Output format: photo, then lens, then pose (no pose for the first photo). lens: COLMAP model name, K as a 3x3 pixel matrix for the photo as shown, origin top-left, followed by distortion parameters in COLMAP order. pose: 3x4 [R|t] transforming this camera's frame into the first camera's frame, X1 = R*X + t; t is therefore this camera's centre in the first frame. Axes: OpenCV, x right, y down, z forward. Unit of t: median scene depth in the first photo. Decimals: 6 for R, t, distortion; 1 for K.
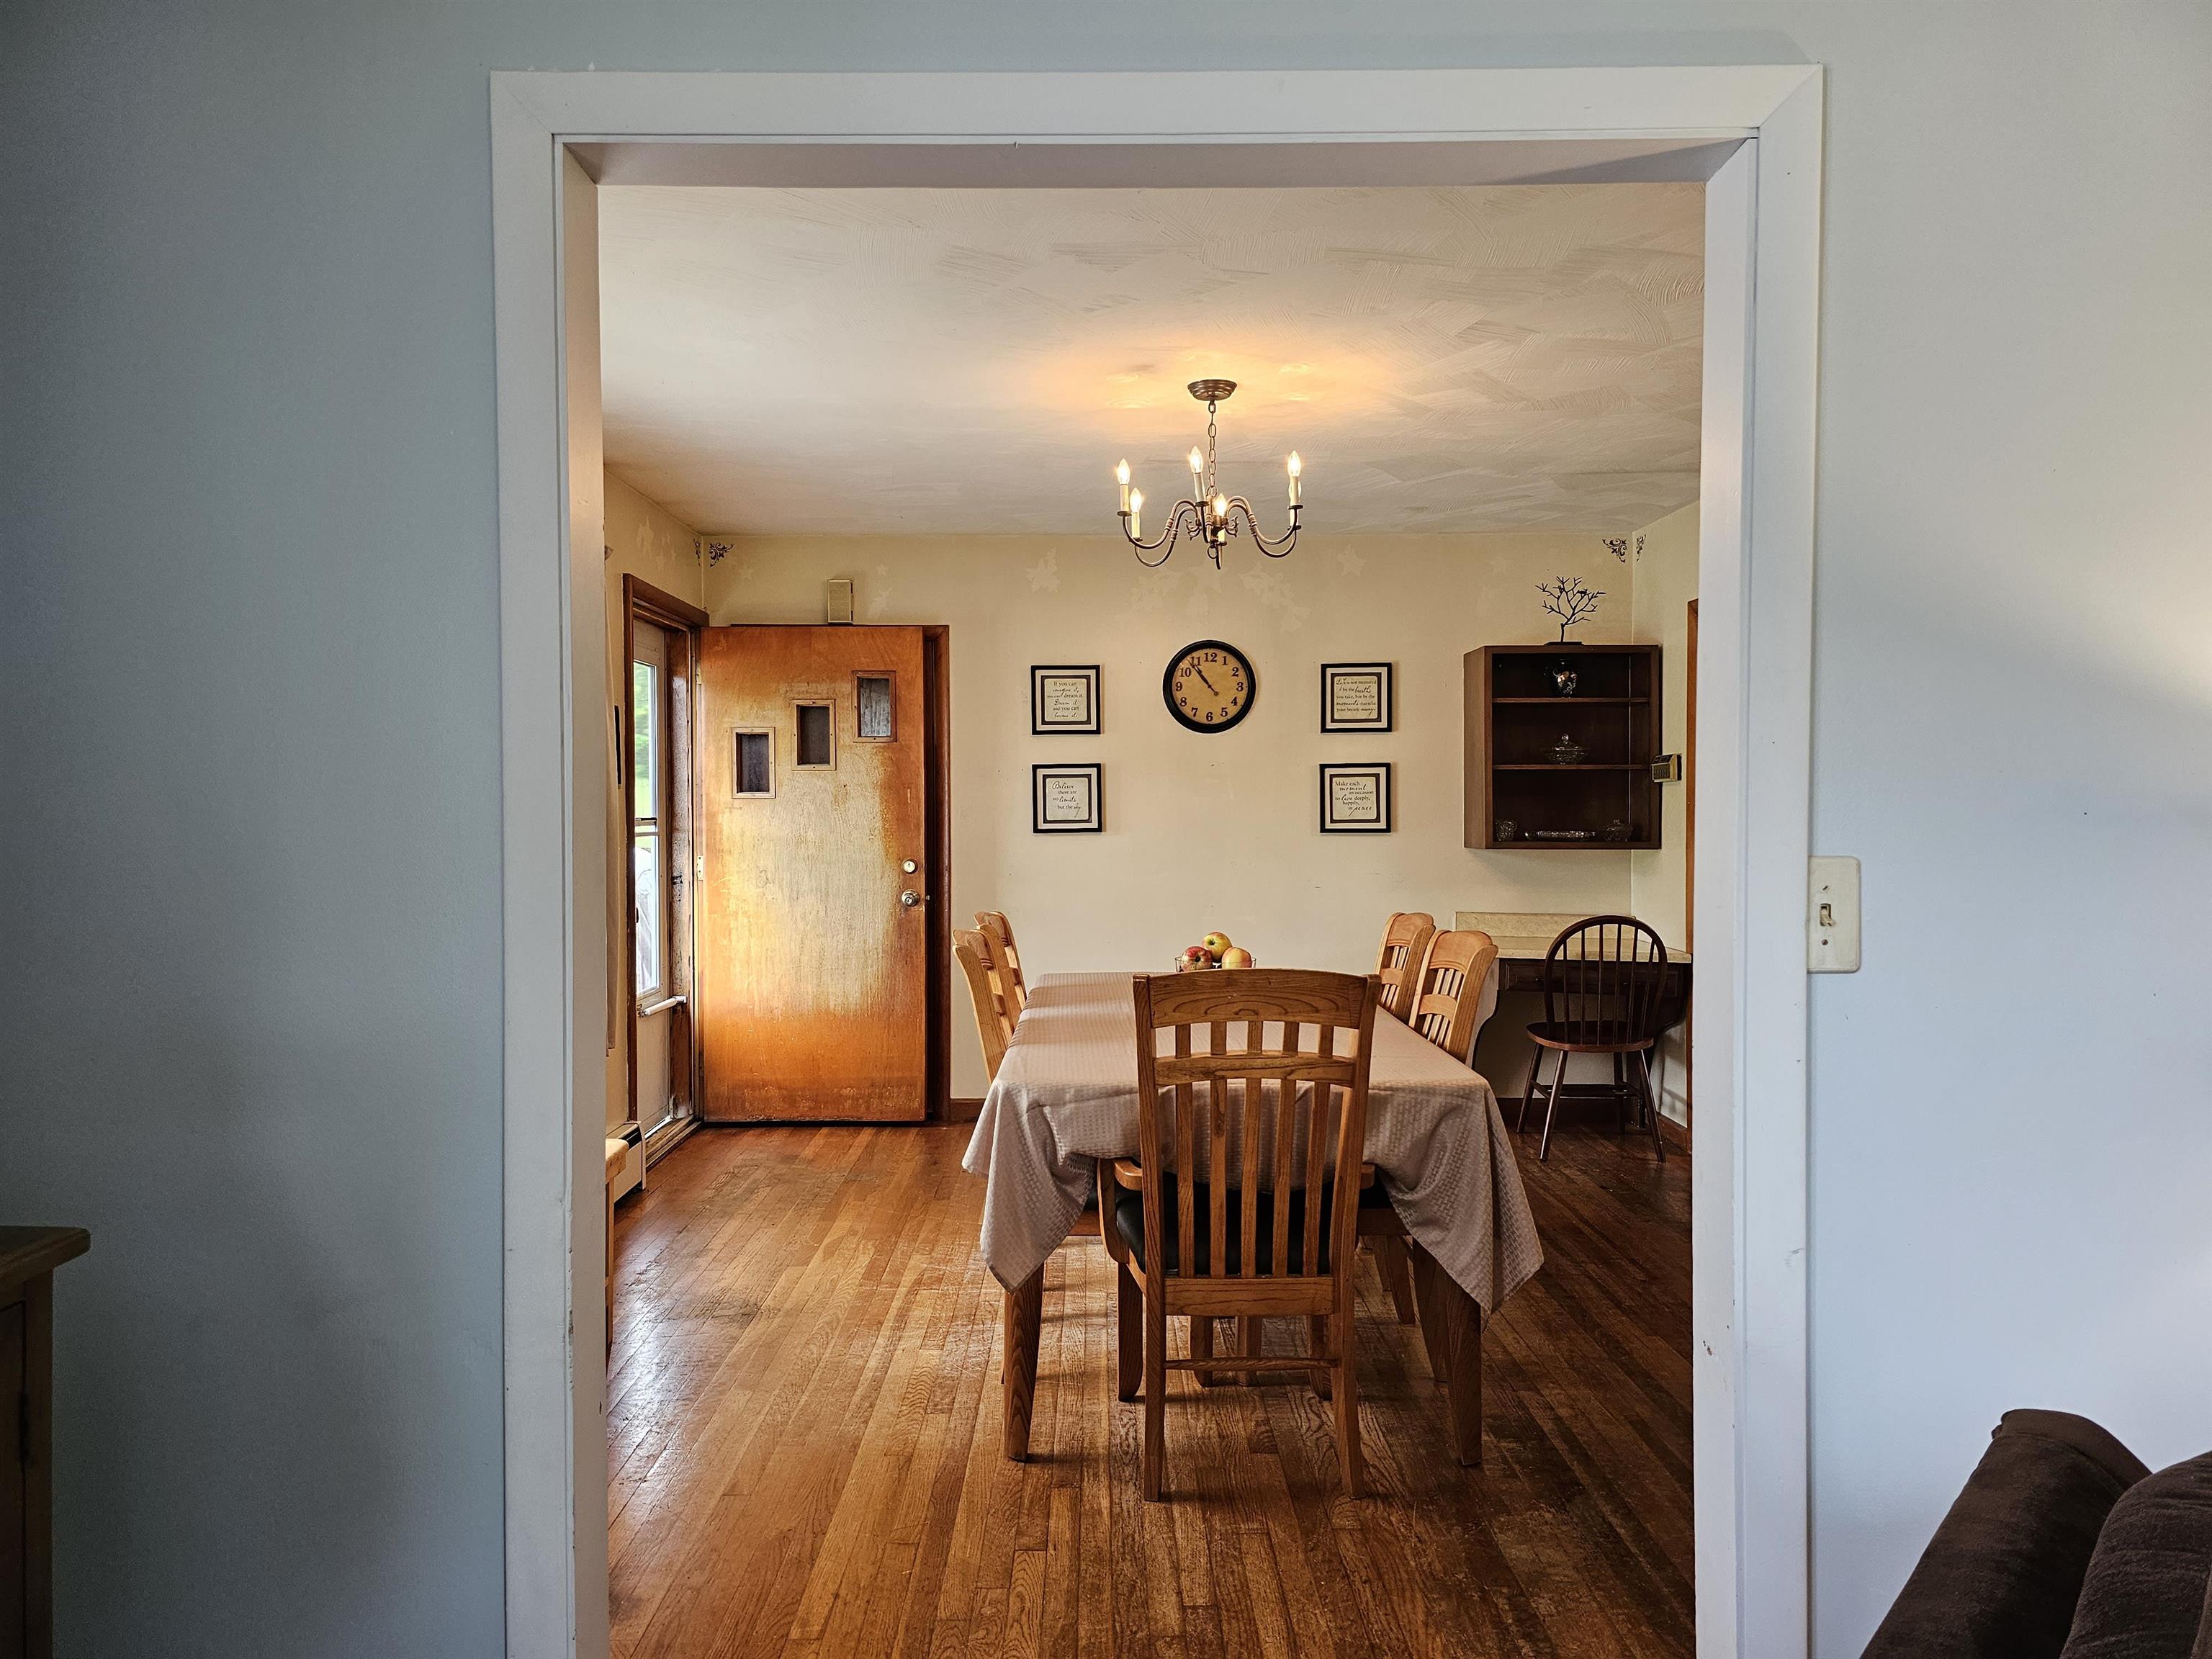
lens RADIAL K [[1474.7, 0, 1106.3], [0, 1474.7, 828.2], [0, 0, 1]] dist [0.005483, -0.004637]
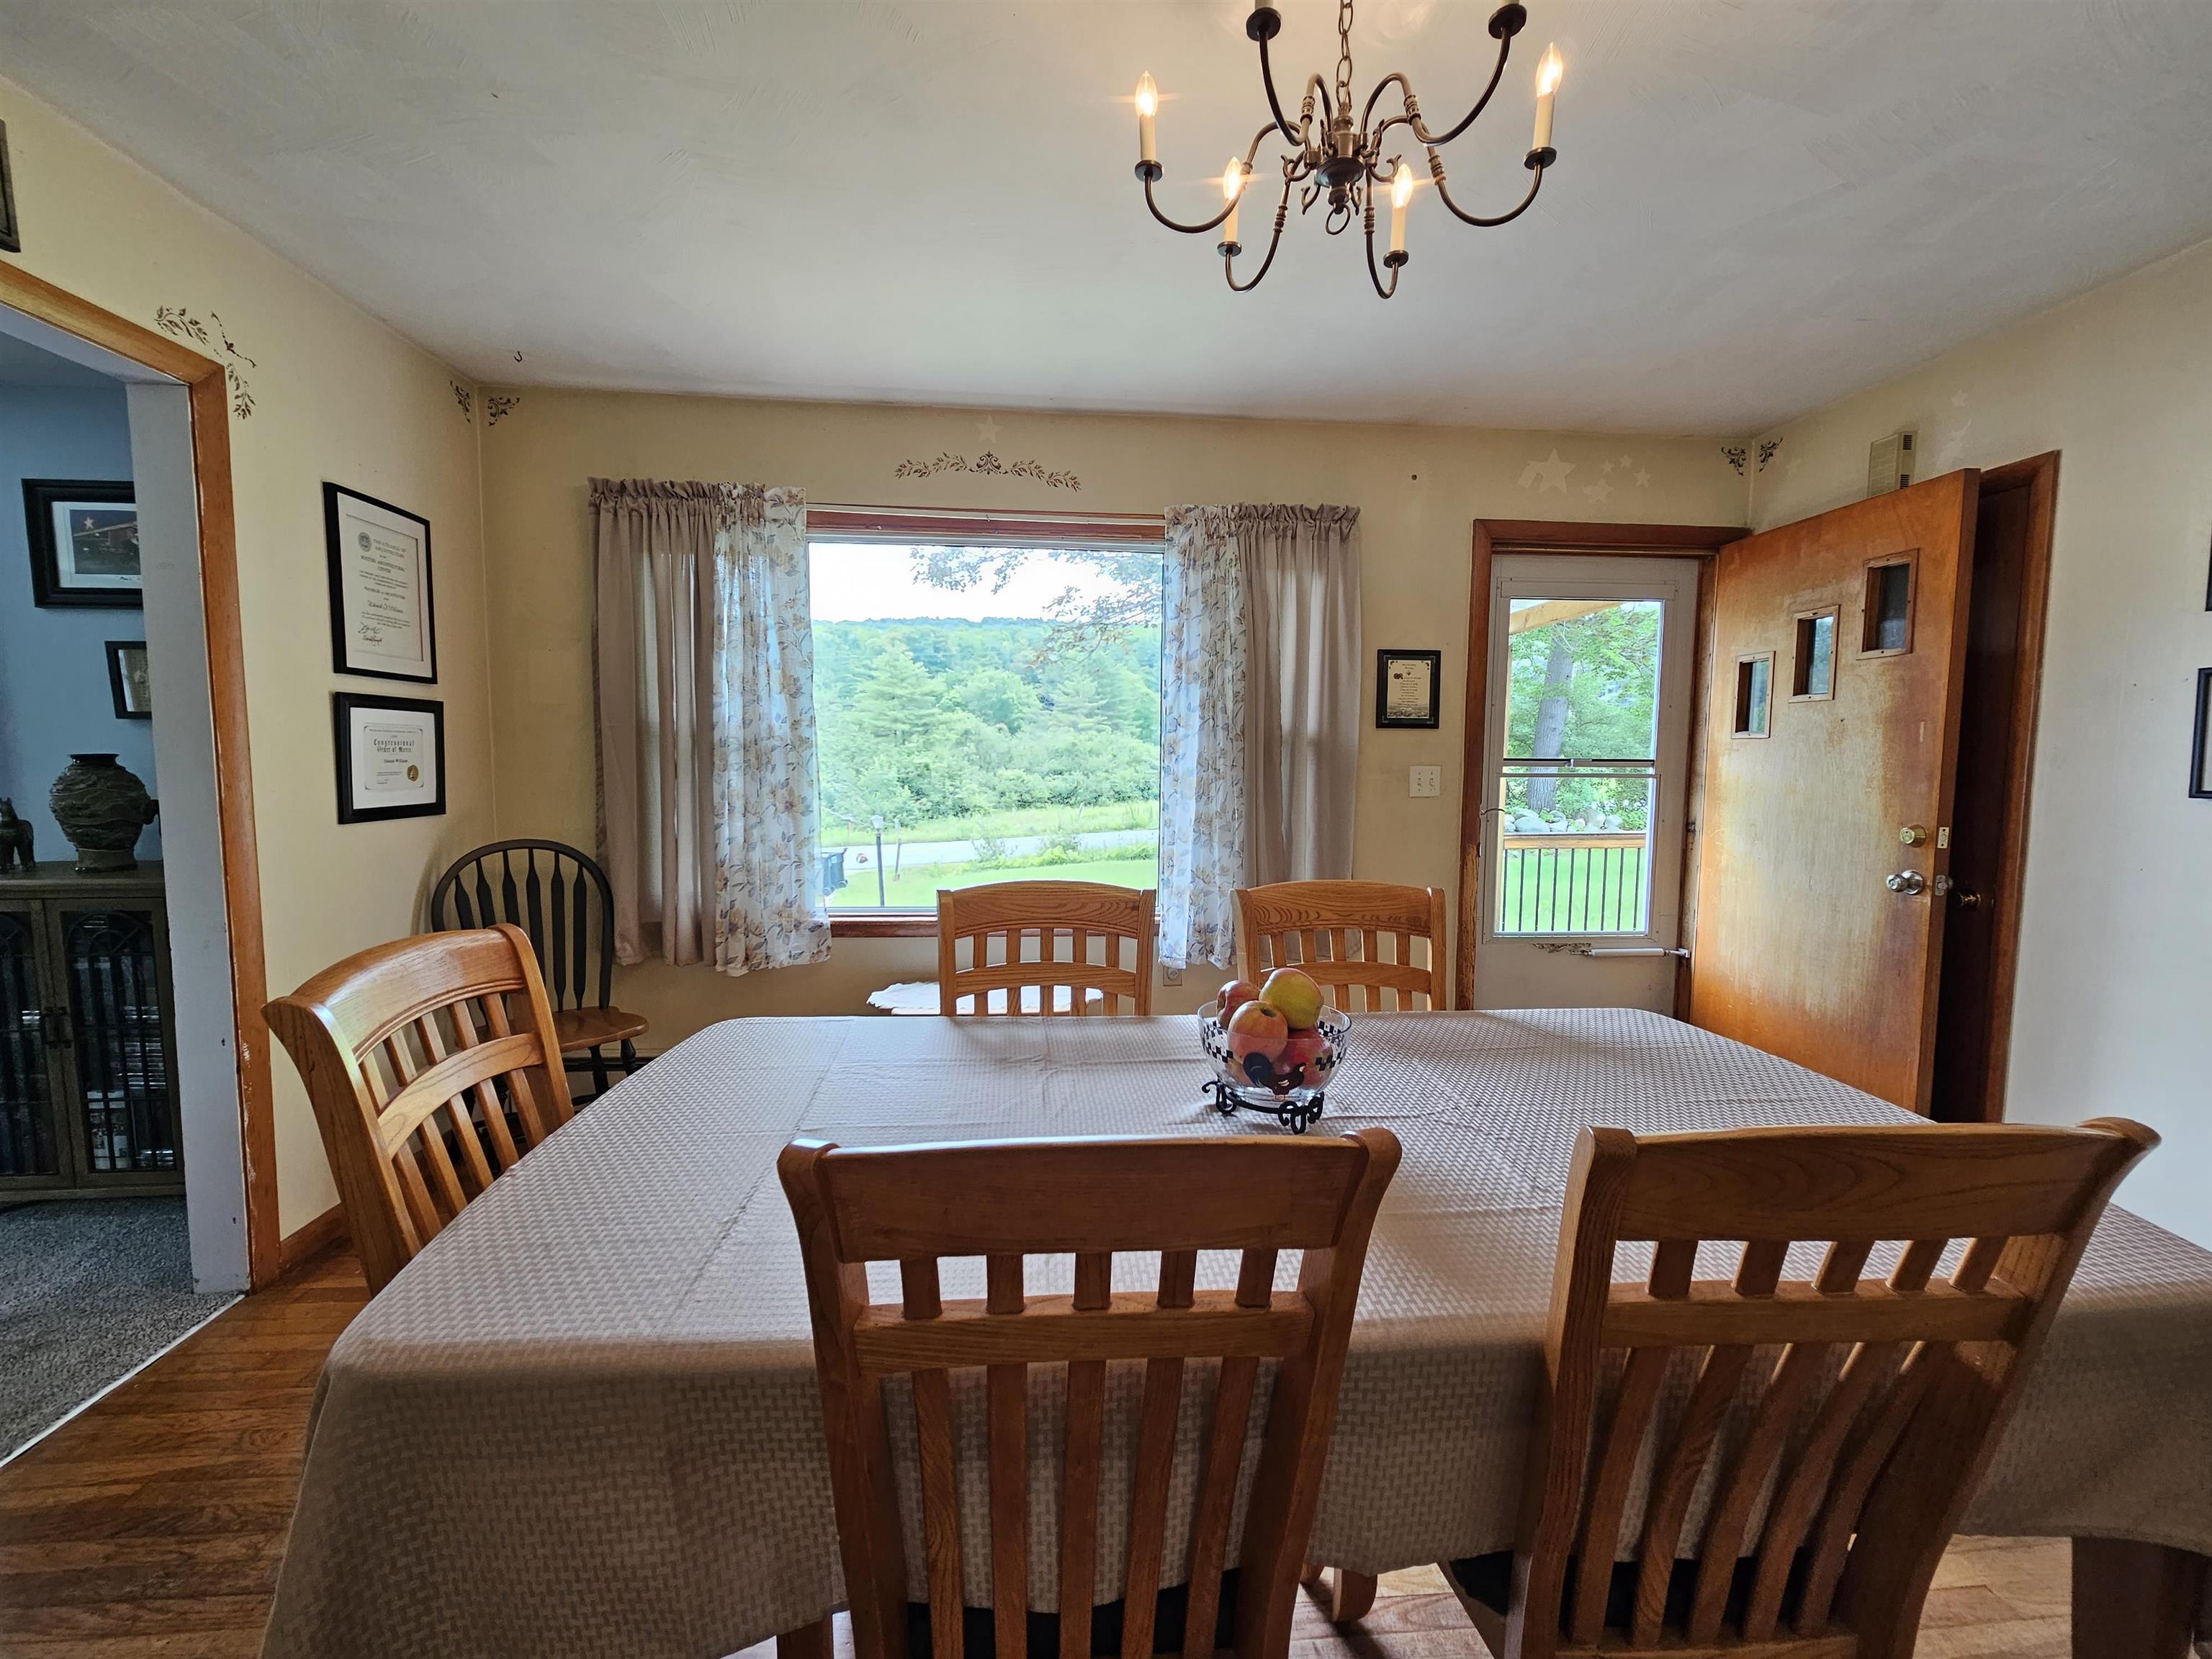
lens RADIAL K [[905.0, 0, 1109.5], [0, 905.0, 818.3], [0, 0, 1]] dist [0.003166, 0.000940]
pose [[0.070883, 0.076801, -0.994524, 0.257354], [-0.027734, 0.996798, 0.075000, -0.003252], [0.997099, 0.022266, 0.072786, 0.594707]]
